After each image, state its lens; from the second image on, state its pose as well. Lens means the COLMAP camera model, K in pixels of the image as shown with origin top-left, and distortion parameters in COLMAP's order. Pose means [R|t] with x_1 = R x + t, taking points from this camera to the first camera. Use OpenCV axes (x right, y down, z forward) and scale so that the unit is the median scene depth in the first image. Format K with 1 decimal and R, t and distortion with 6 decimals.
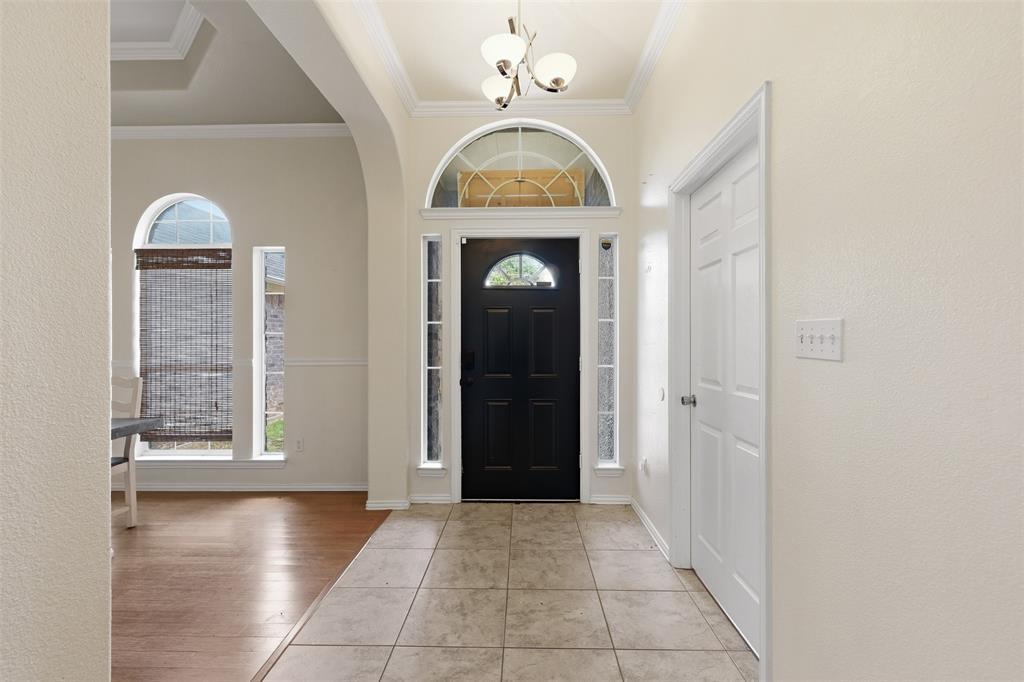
lens RADIAL K [[501.6, 0, 512.0], [0, 501.6, 341.0], [0, 0, 1]] dist [-0.000751, -0.000221]
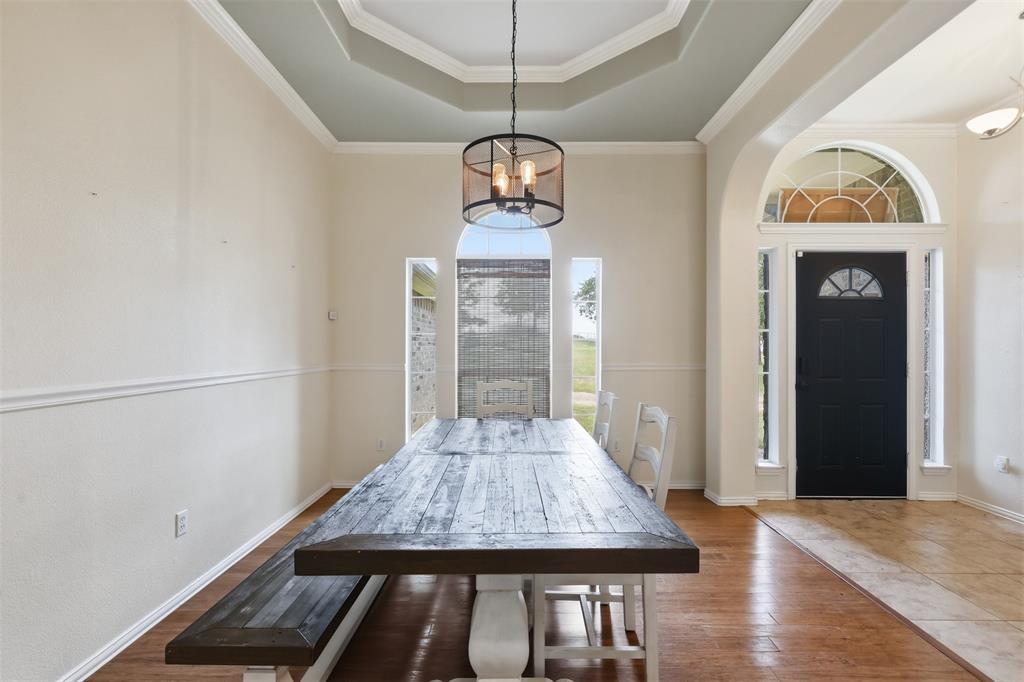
lens RADIAL K [[499.4, 0, 513.0], [0, 499.4, 346.0], [0, 0, 1]] dist [0.000575, -0.000141]
pose [[0.999909, 0.003136, 0.013137, -0.713220], [-0.003122, 0.999995, -0.001048, -0.001025], [-0.013140, 0.001007, 0.999913, -0.055253]]
